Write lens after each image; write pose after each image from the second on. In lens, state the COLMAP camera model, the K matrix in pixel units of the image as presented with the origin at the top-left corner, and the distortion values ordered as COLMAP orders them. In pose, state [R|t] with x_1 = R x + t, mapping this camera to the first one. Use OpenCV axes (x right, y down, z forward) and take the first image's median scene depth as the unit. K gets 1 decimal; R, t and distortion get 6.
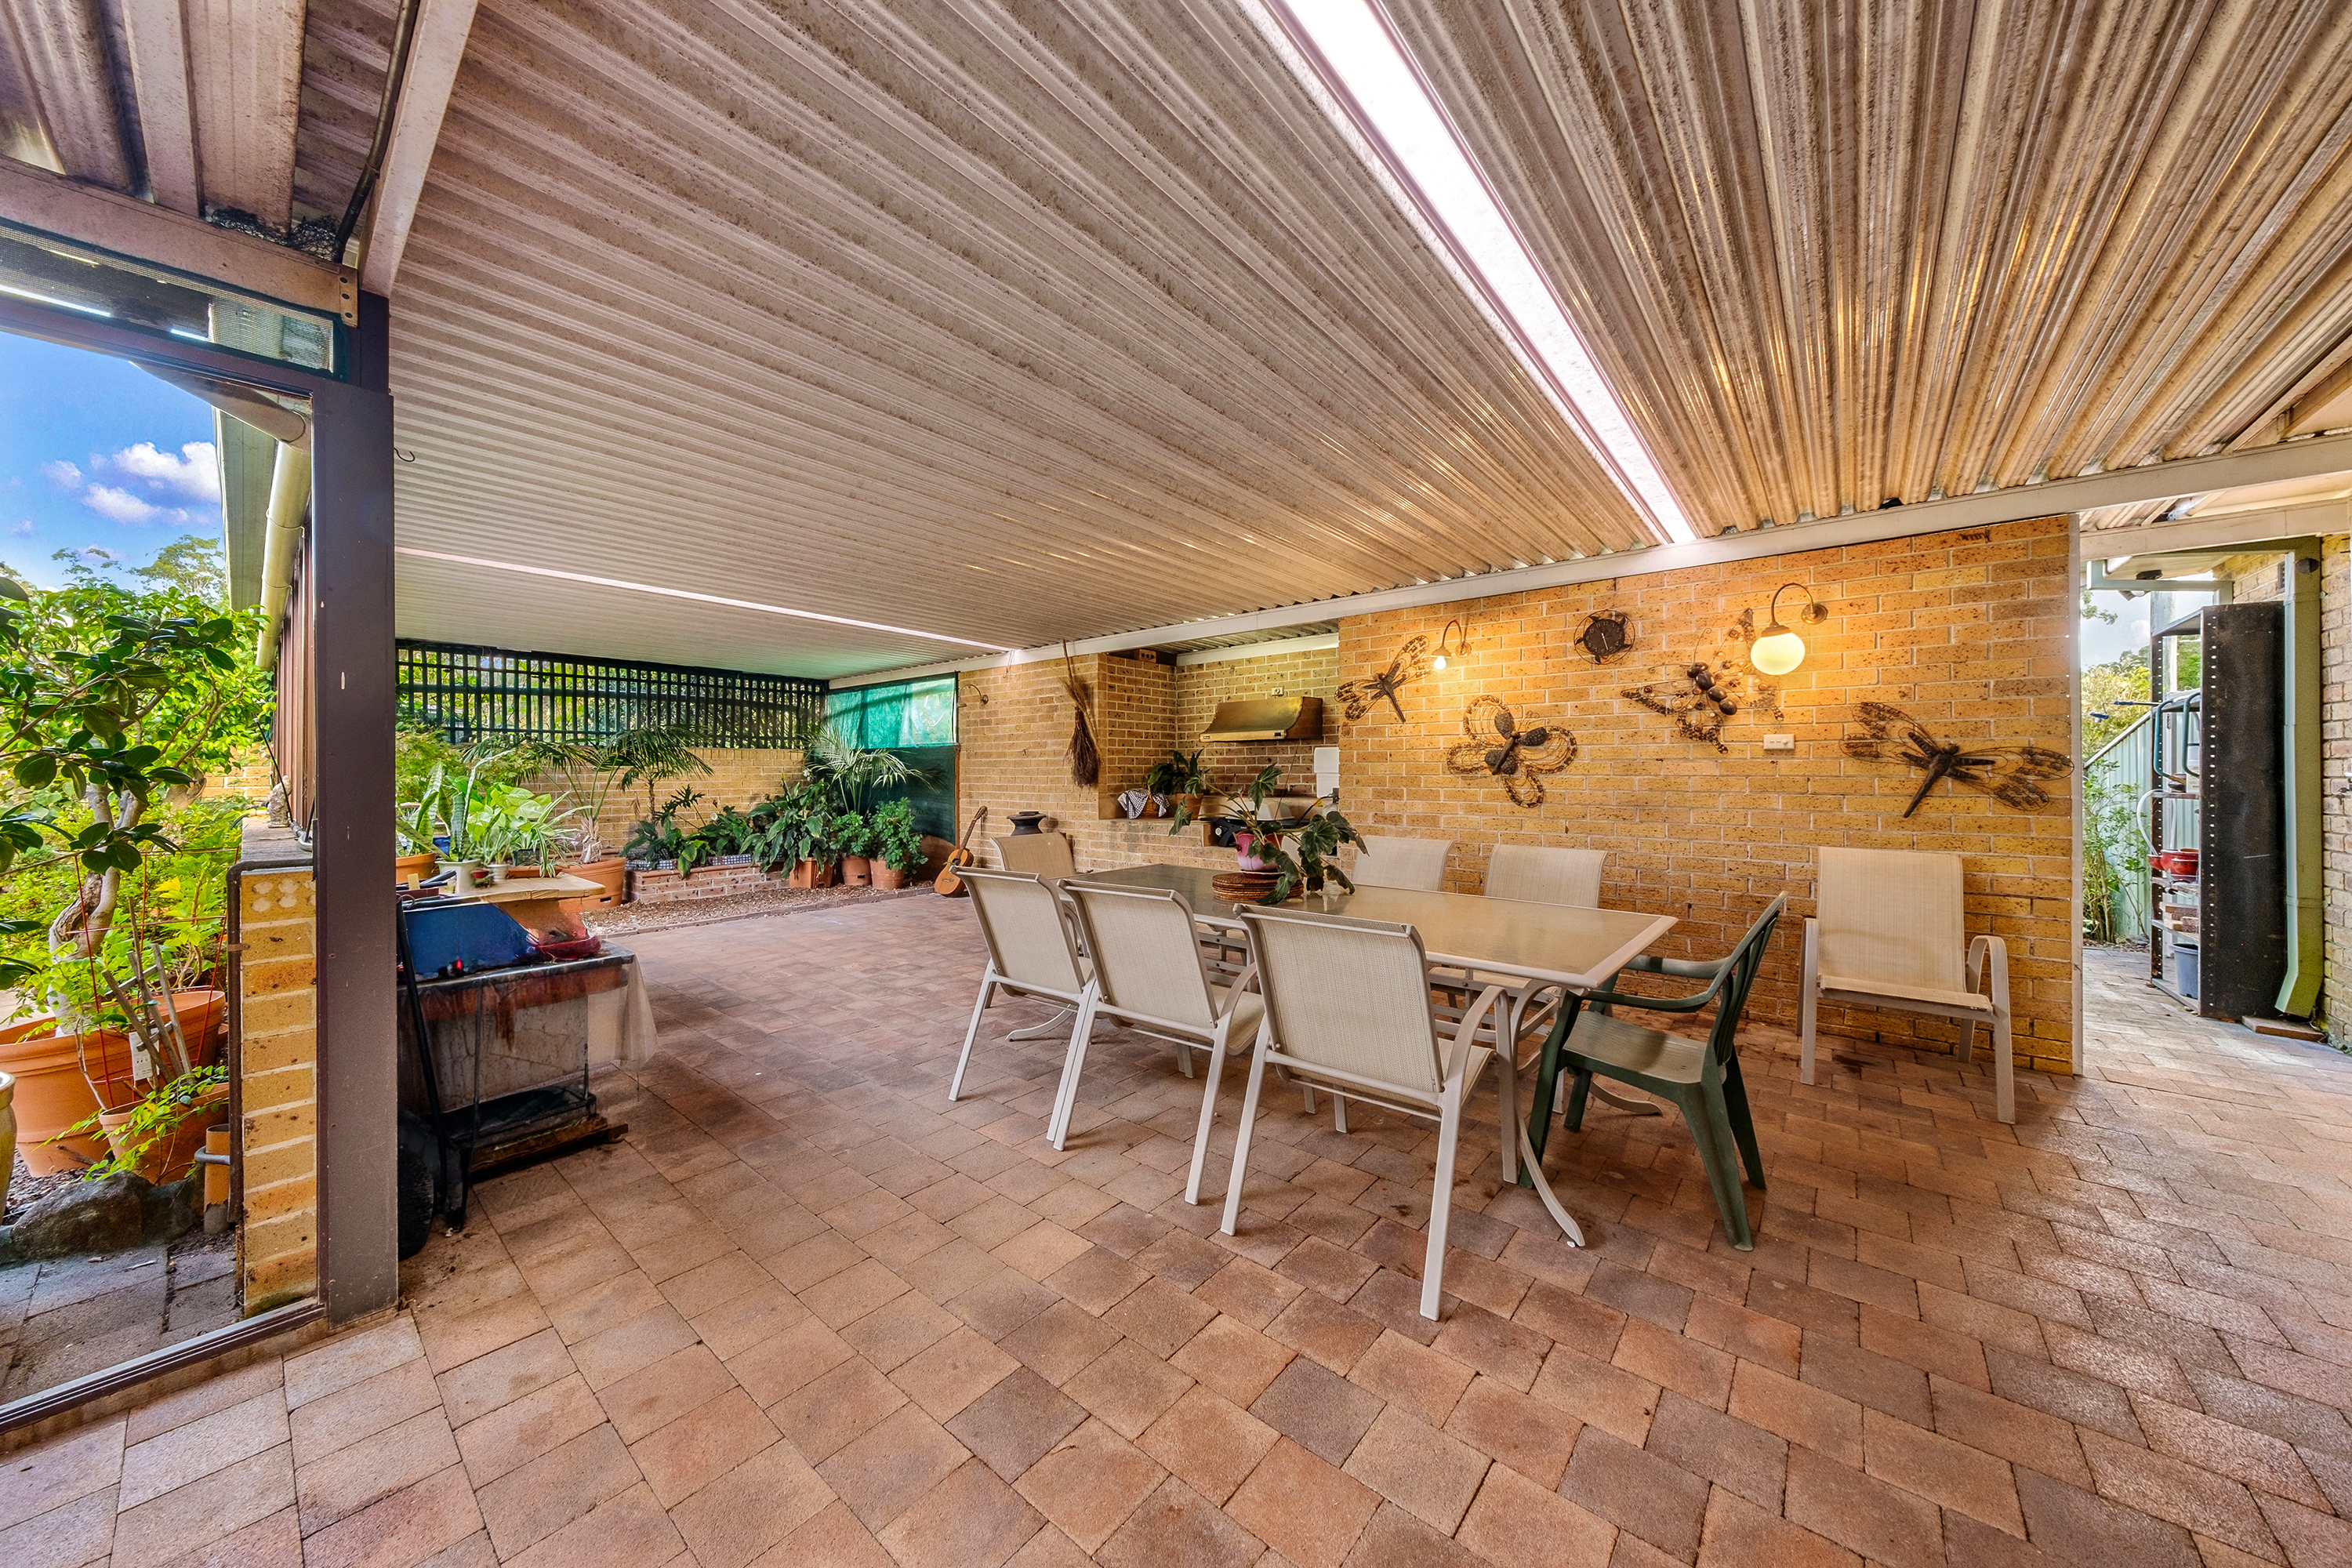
lens RADIAL K [[802.2, 0, 1191.6], [0, 802.2, 775.3], [0, 0, 1]] dist [0.000299, 0.000113]
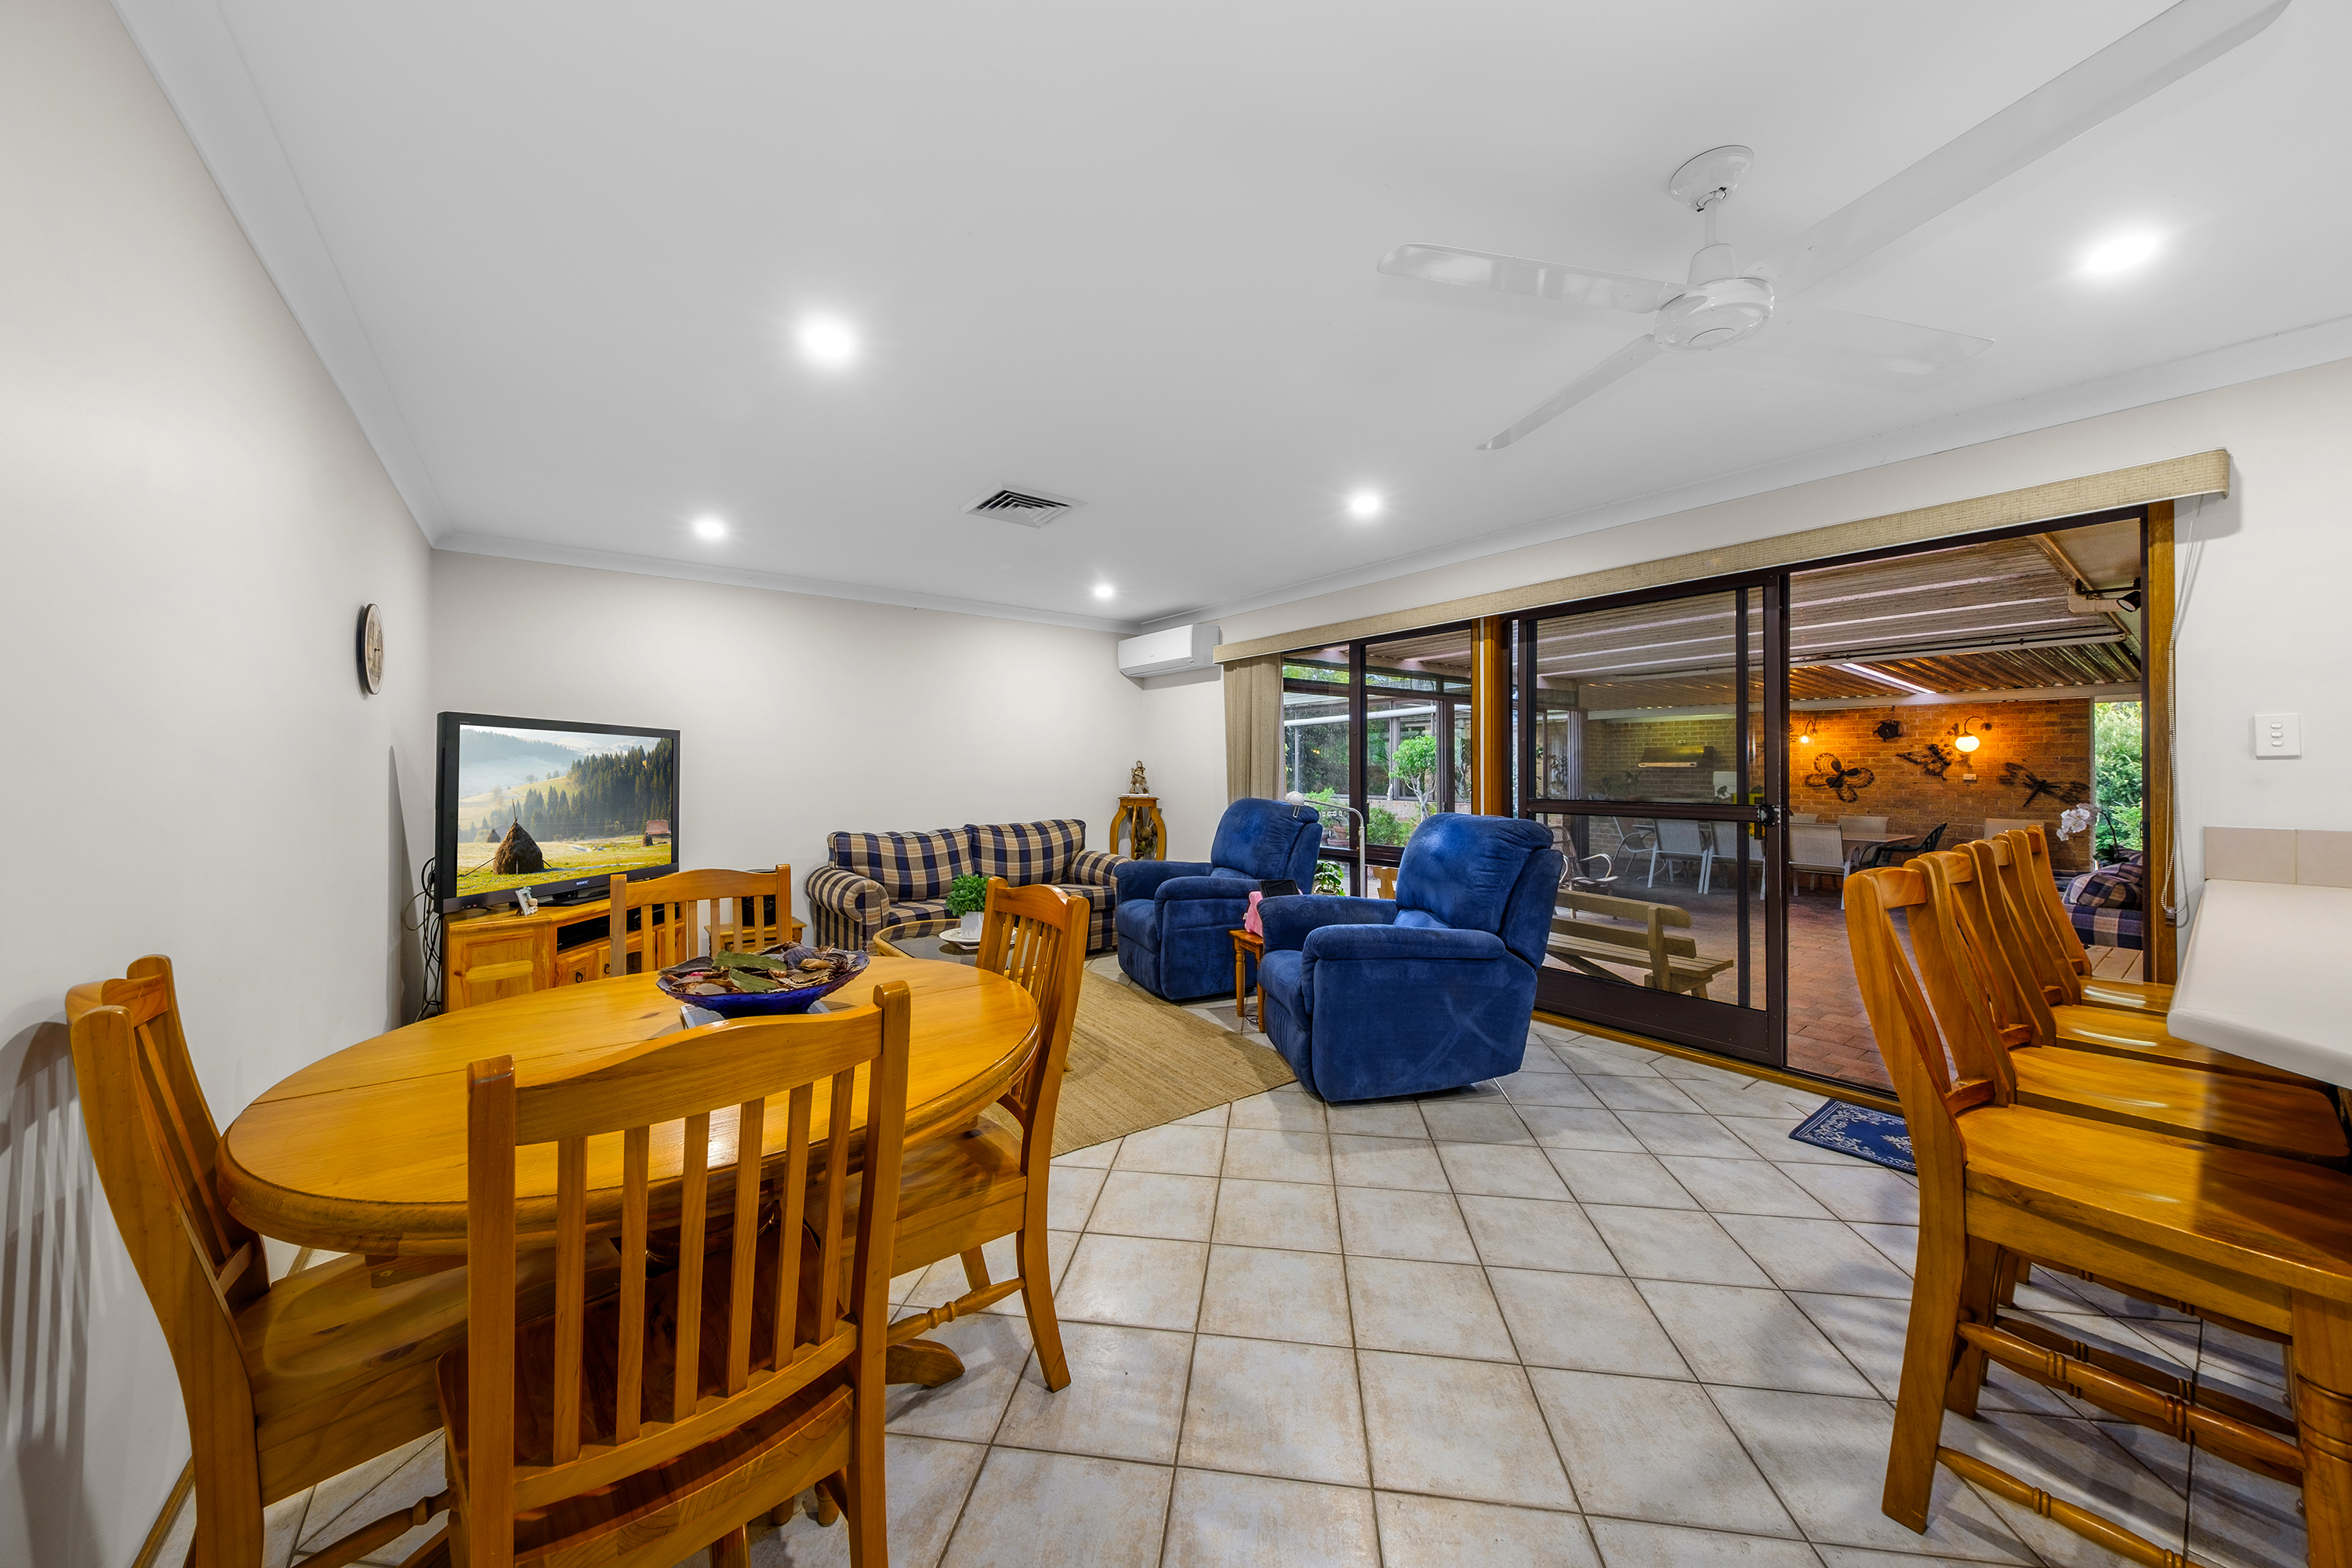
lens RADIAL K [[802.2, 0, 1167.1], [0, 802.2, 767.7], [0, 0, 1]] dist [0.000299, 0.000113]
pose [[0.969058, 0.007985, -0.246703, -1.097227], [-0.010341, 0.999912, -0.008256, -0.023587], [0.246616, 0.010551, 0.969056, -2.074938]]
